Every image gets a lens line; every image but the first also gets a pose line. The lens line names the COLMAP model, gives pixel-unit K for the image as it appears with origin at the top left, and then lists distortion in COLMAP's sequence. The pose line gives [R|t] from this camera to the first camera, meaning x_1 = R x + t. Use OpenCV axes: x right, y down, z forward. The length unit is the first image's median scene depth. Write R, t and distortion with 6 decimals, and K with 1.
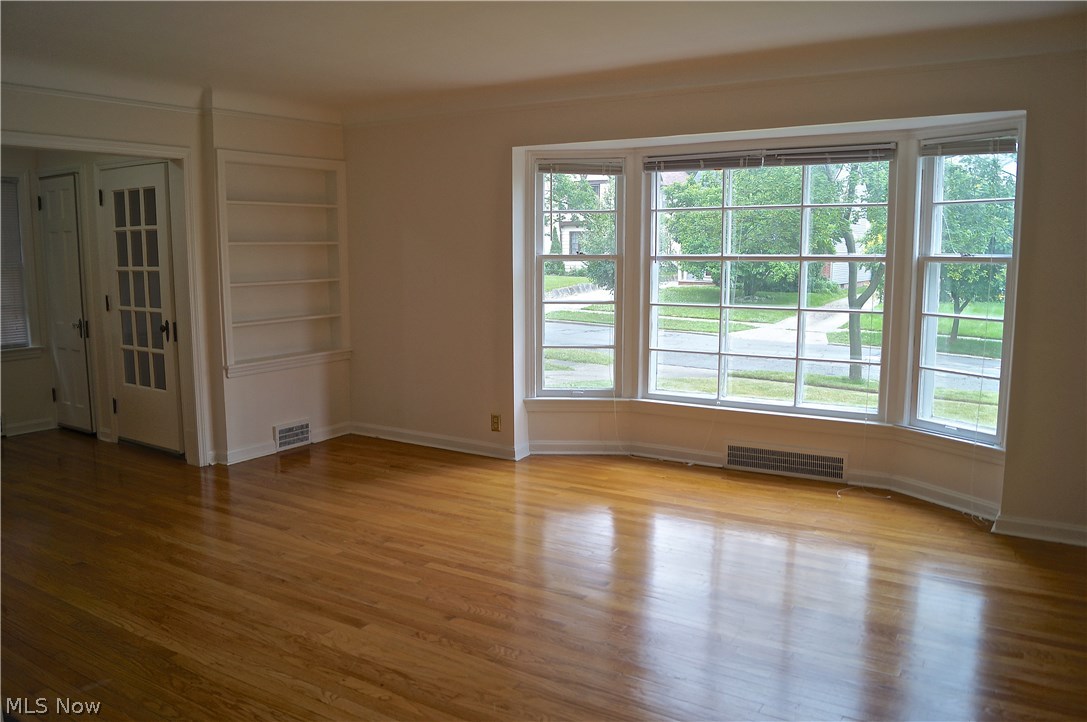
lens RADIAL K [[846.4, 0, 535.8], [0, 846.4, 366.1], [0, 0, 1]] dist [-0.079679, 0.006651]
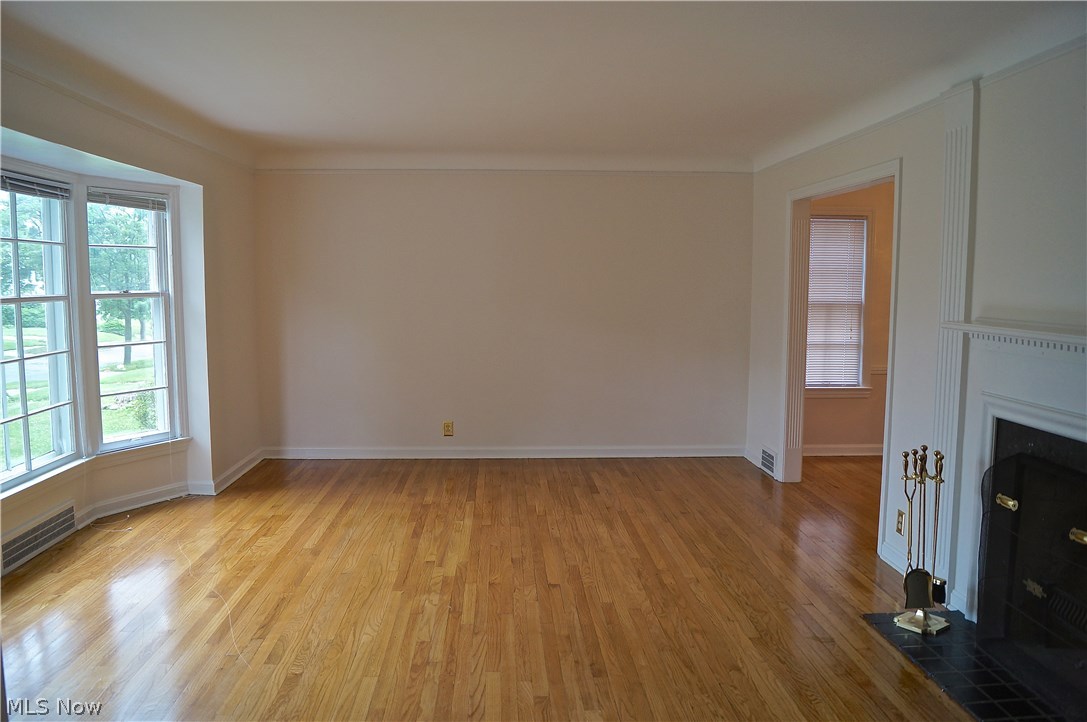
lens RADIAL K [[846.4, 0, 535.8], [0, 846.4, 366.1], [0, 0, 1]] dist [-0.079679, 0.006651]
pose [[-0.576780, -0.081328, 0.812841, -0.704195], [0.108327, 0.978630, 0.174784, -0.156431], [-0.809685, 0.188864, -0.555644, 1.084306]]
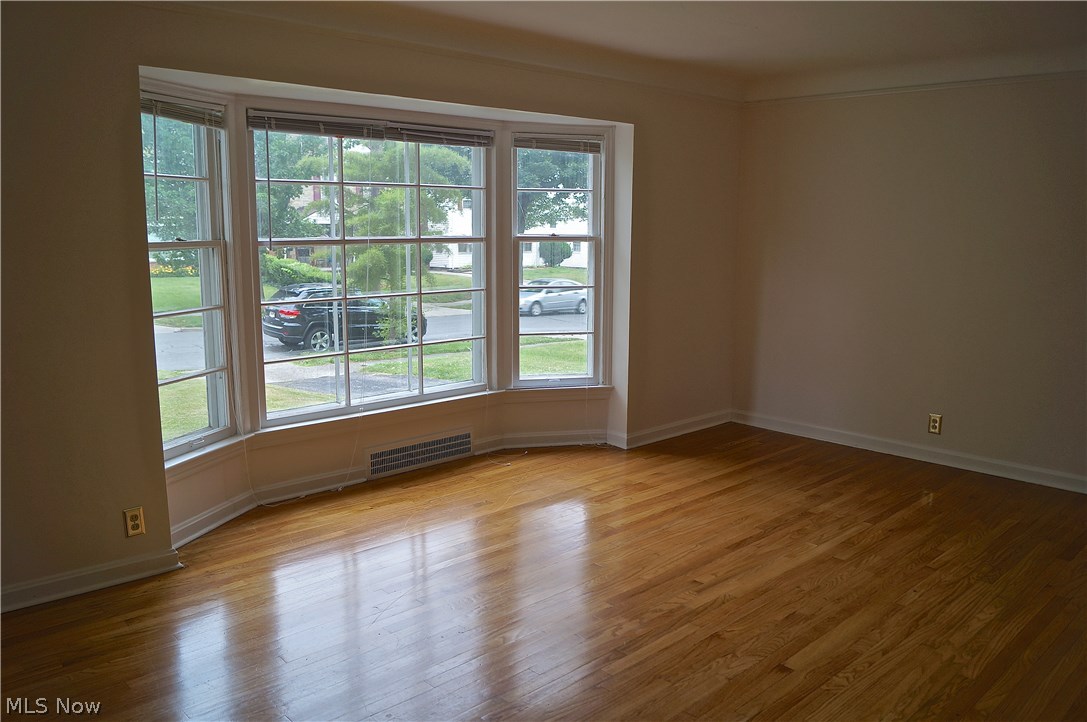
lens RADIAL K [[846.4, 0, 535.8], [0, 846.4, 366.1], [0, 0, 1]] dist [-0.079679, 0.006651]
pose [[0.243482, -0.157297, 0.957065, -0.615489], [0.123203, 0.983784, 0.130344, -0.099413], [-0.962048, 0.086177, 0.258914, 0.654365]]
